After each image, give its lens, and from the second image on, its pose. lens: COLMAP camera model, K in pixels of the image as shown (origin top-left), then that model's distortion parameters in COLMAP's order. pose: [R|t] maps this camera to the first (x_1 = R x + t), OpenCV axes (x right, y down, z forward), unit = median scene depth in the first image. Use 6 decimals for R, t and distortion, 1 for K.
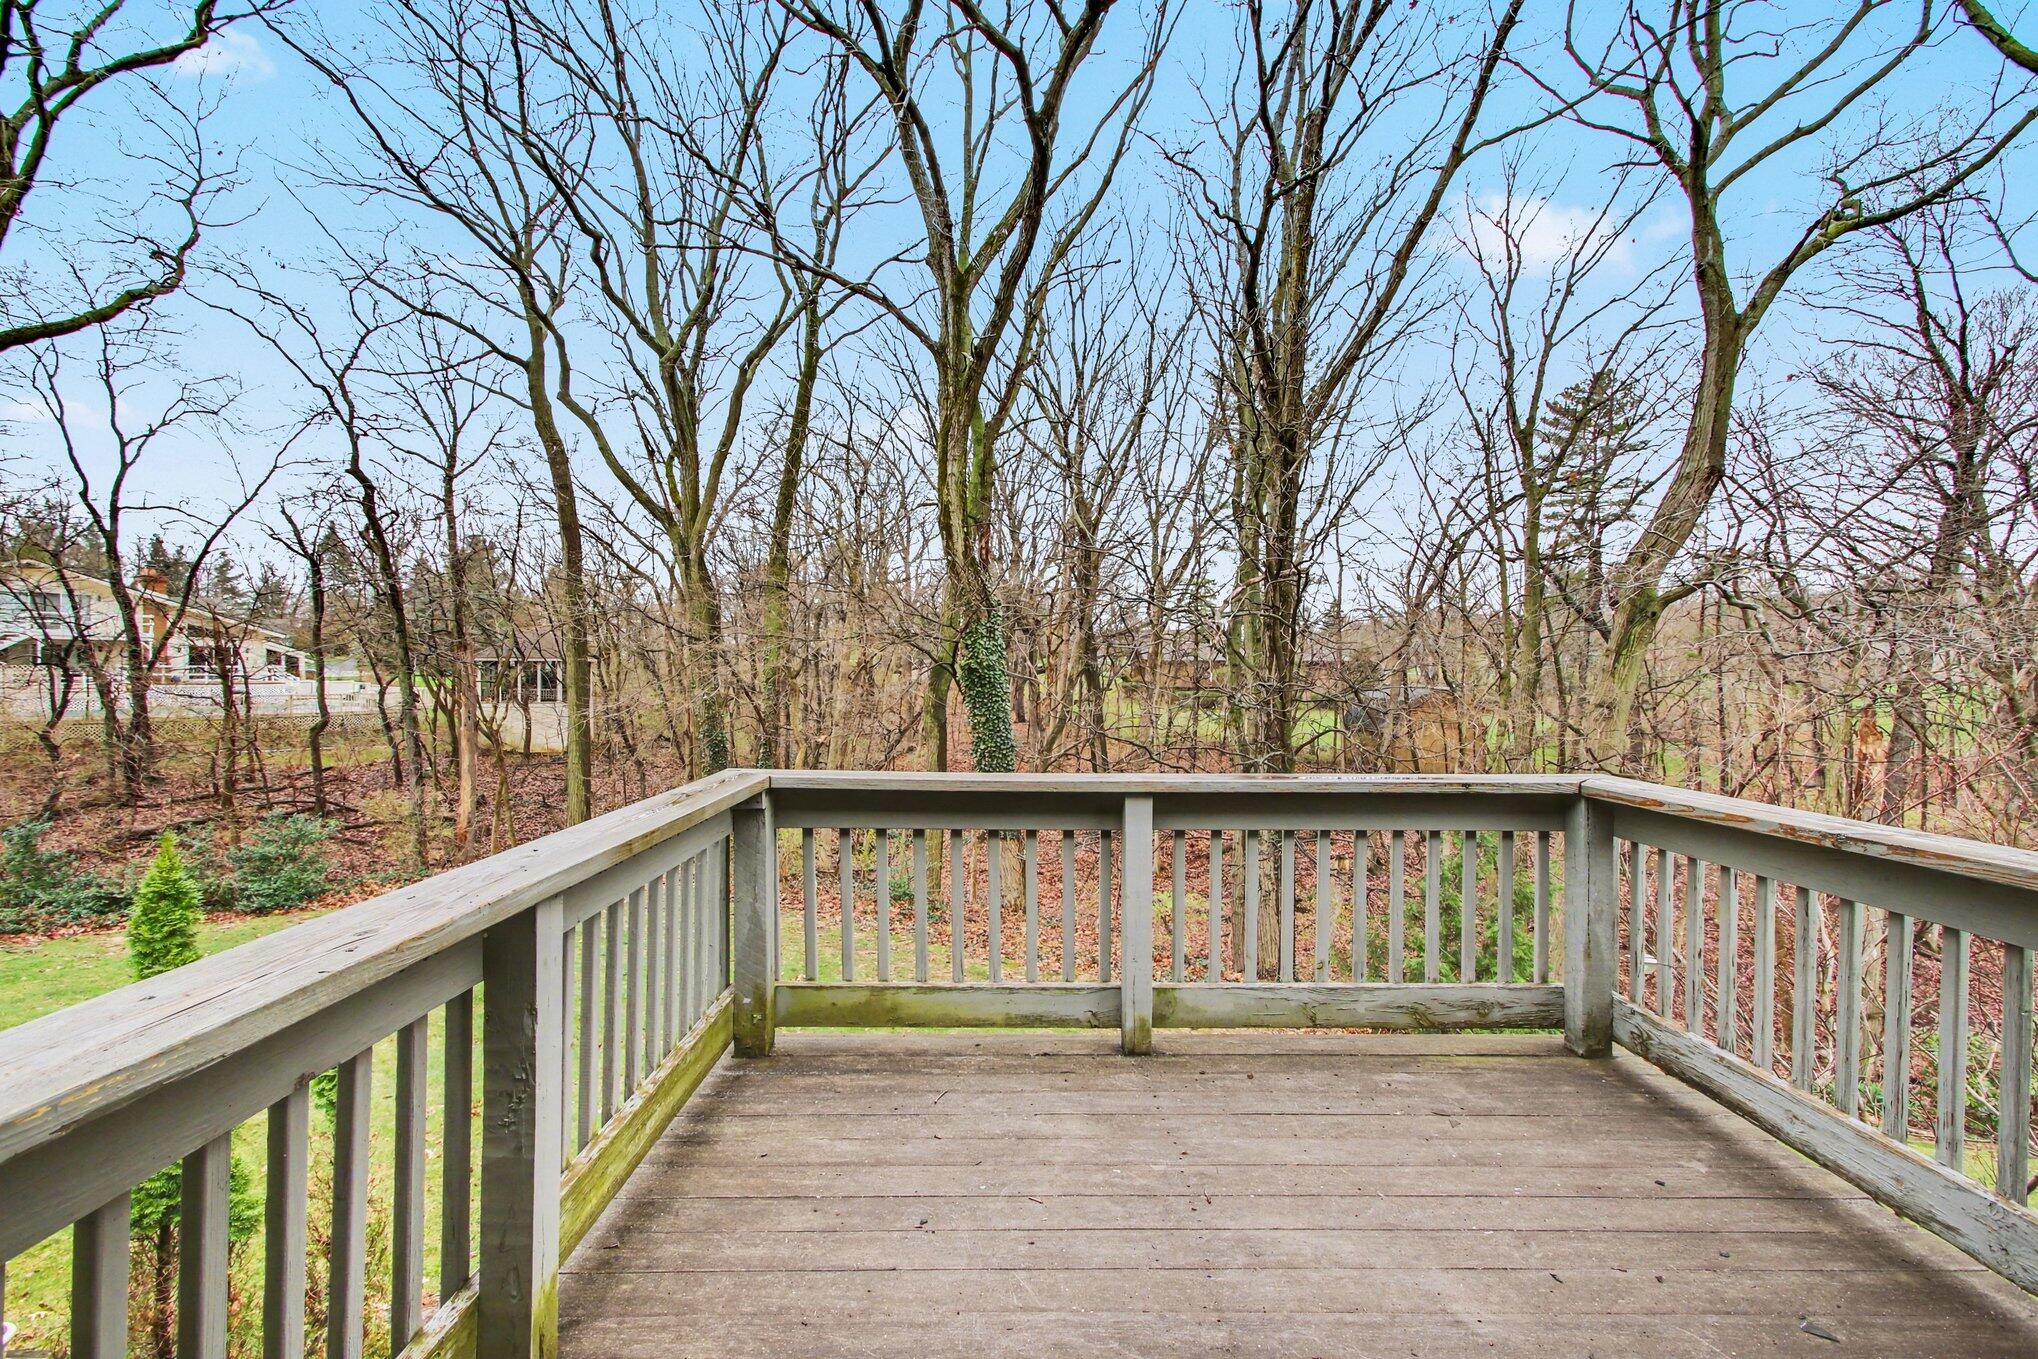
lens RADIAL K [[932.3, 0, 1026.0], [0, 932.3, 686.8], [0, 0, 1]] dist [0.001083, 0.000055]
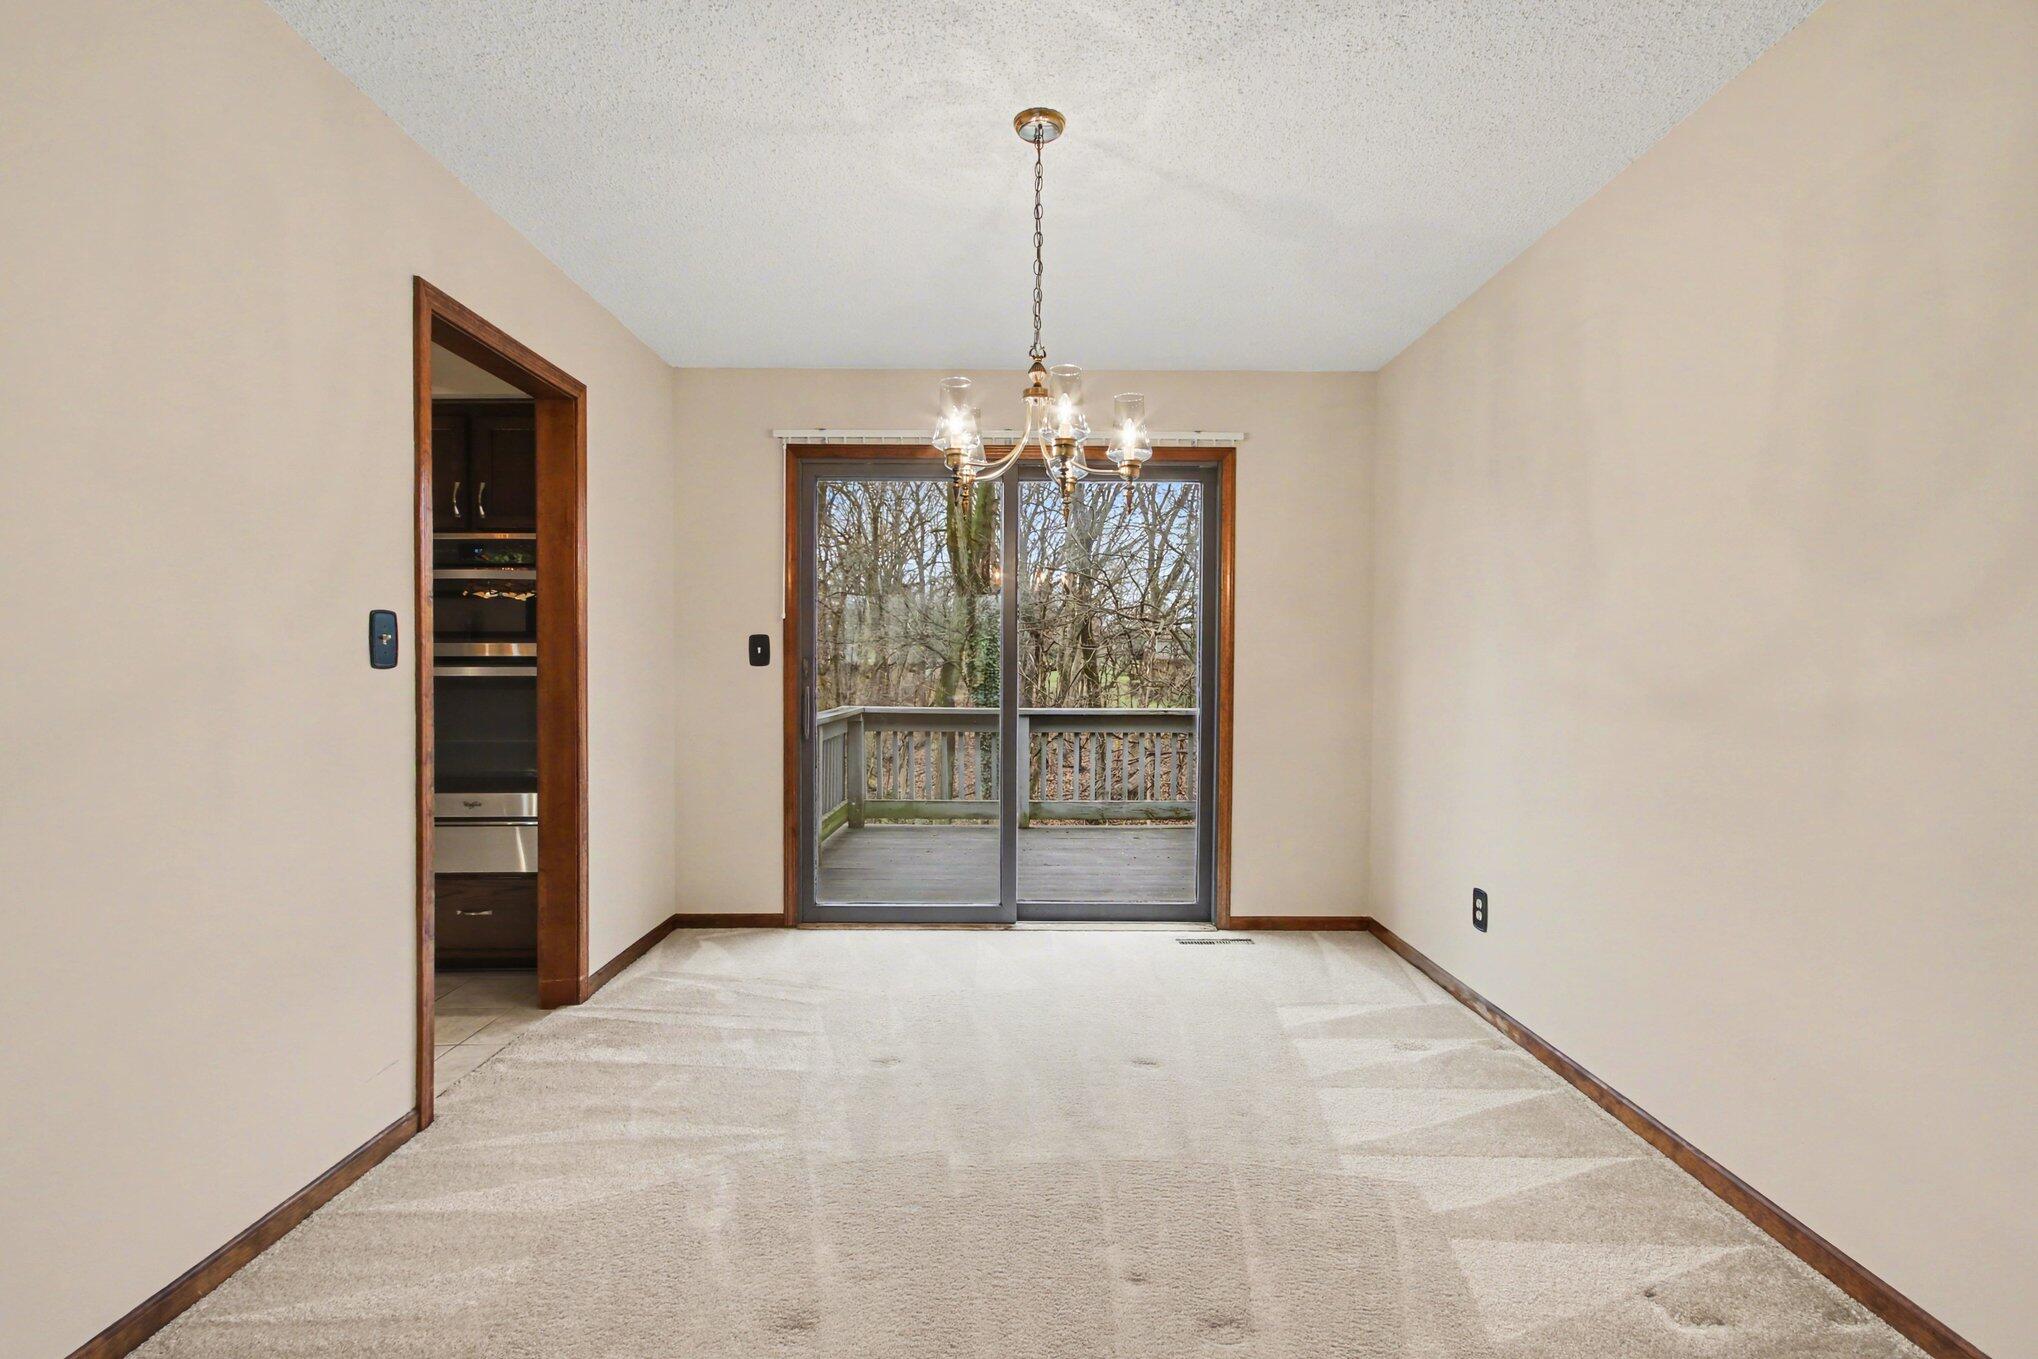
lens RADIAL K [[932.3, 0, 1026.0], [0, 932.3, 686.8], [0, 0, 1]] dist [0.001083, 0.000055]
pose [[0.999880, -0.001671, -0.015411, 0.014054], [0.001674, 0.999999, 0.000175, 0.003793], [0.015410, -0.000201, 0.999881, -0.110169]]
